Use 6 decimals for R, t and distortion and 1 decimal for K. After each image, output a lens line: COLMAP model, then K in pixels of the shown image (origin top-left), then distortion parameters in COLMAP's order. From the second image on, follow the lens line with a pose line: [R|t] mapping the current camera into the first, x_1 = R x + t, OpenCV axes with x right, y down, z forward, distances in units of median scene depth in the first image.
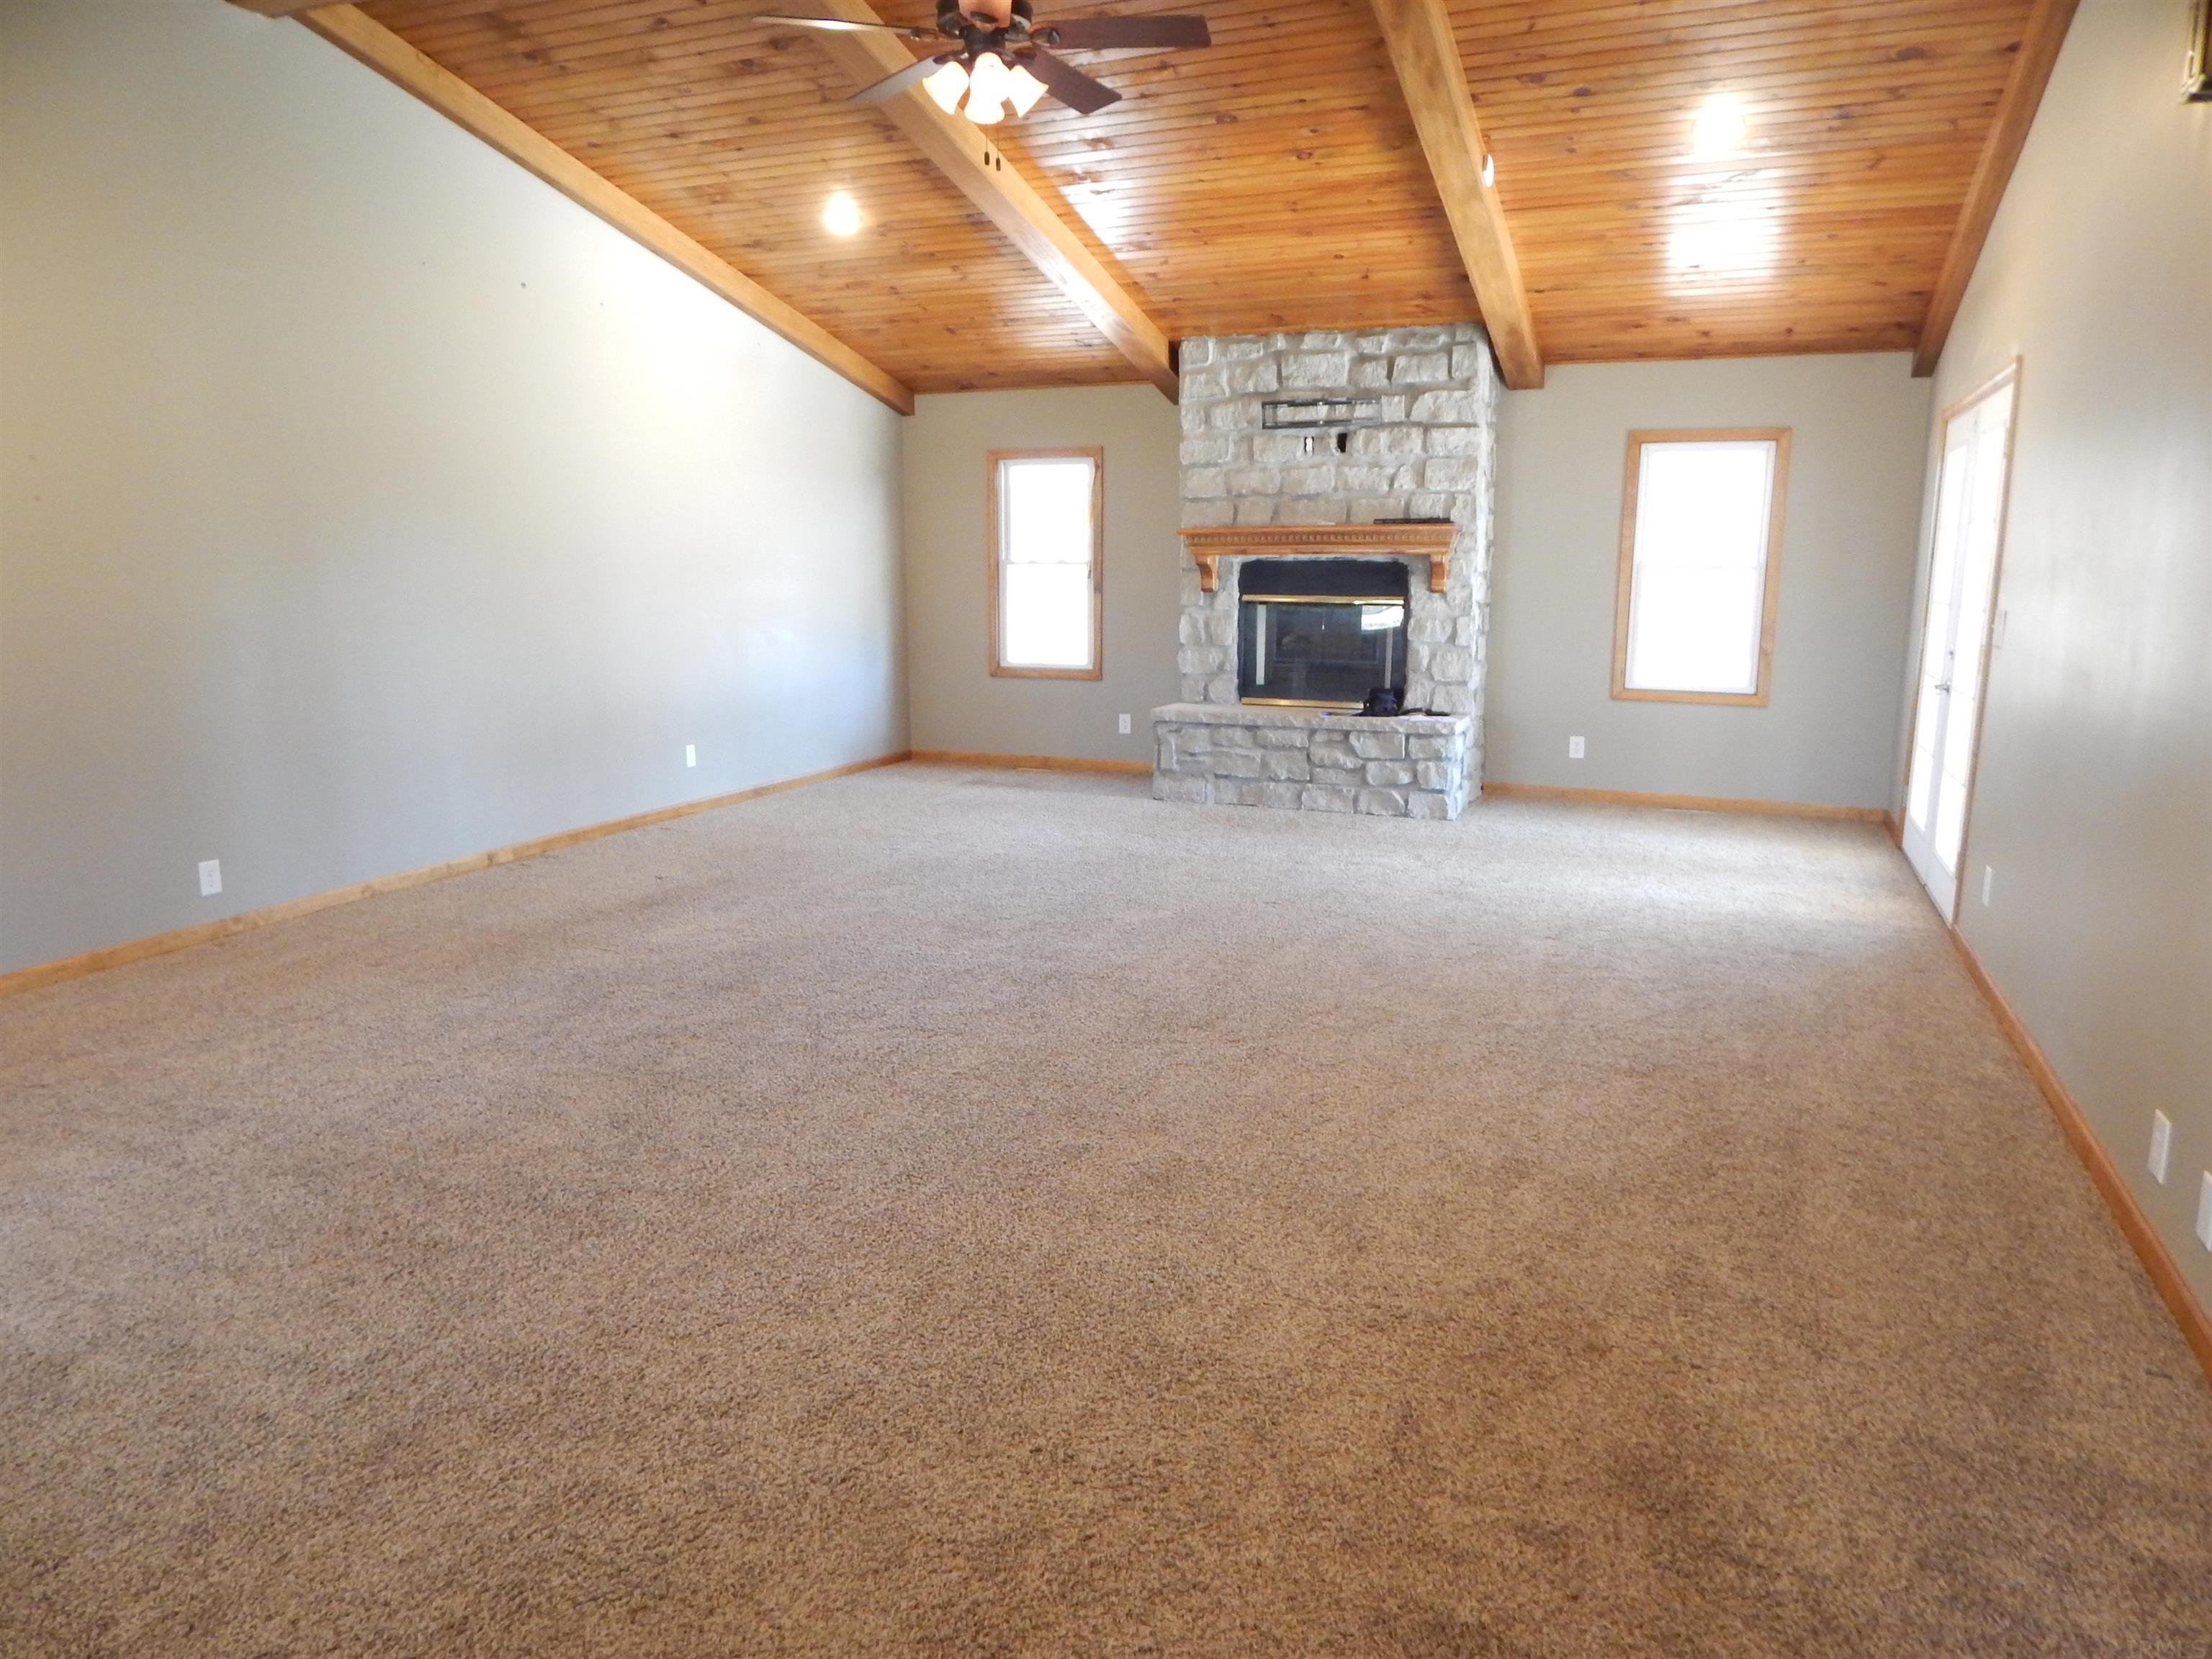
lens RADIAL K [[1466.1, 0, 1127.0], [0, 1466.1, 805.1], [0, 0, 1]] dist [0.014655, -0.008697]
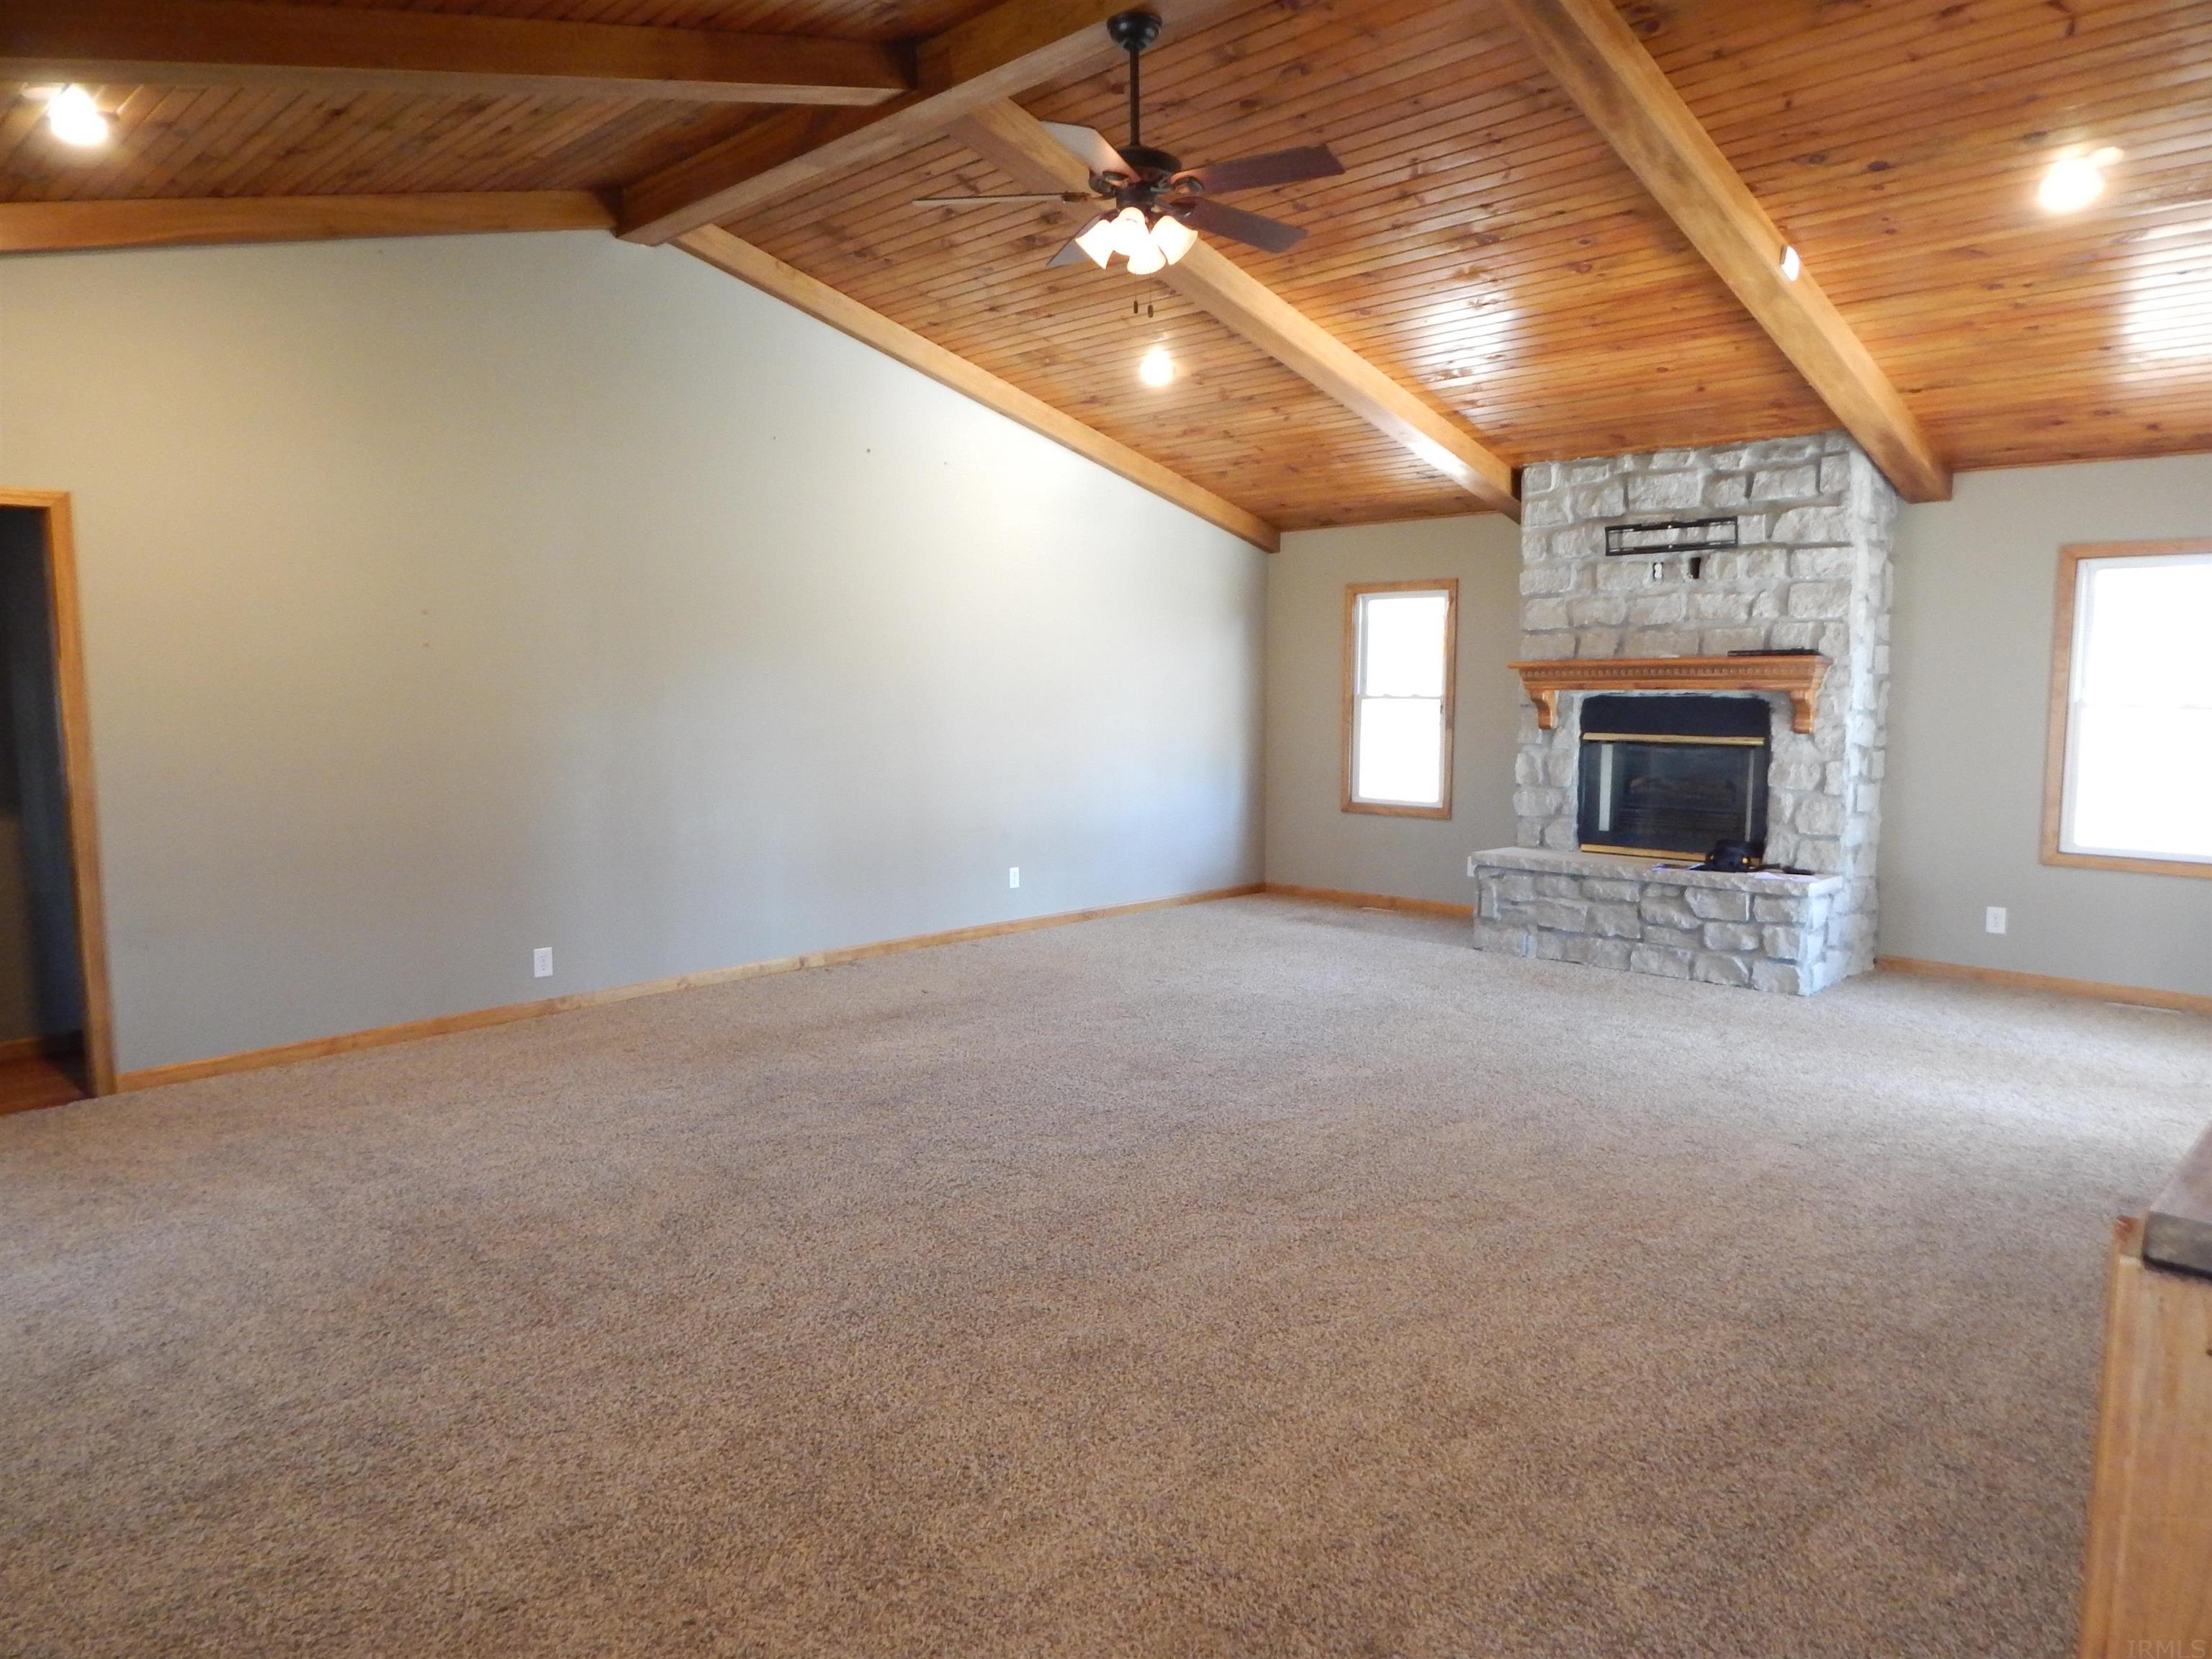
lens RADIAL K [[1466.1, 0, 1124.7], [0, 1466.1, 801.7], [0, 0, 1]] dist [0.014655, -0.008697]
pose [[0.932966, 0.030261, -0.358689, 0.148360], [-0.062915, 0.994830, -0.079716, -0.008933], [0.354423, 0.096939, 0.930047, 0.046119]]
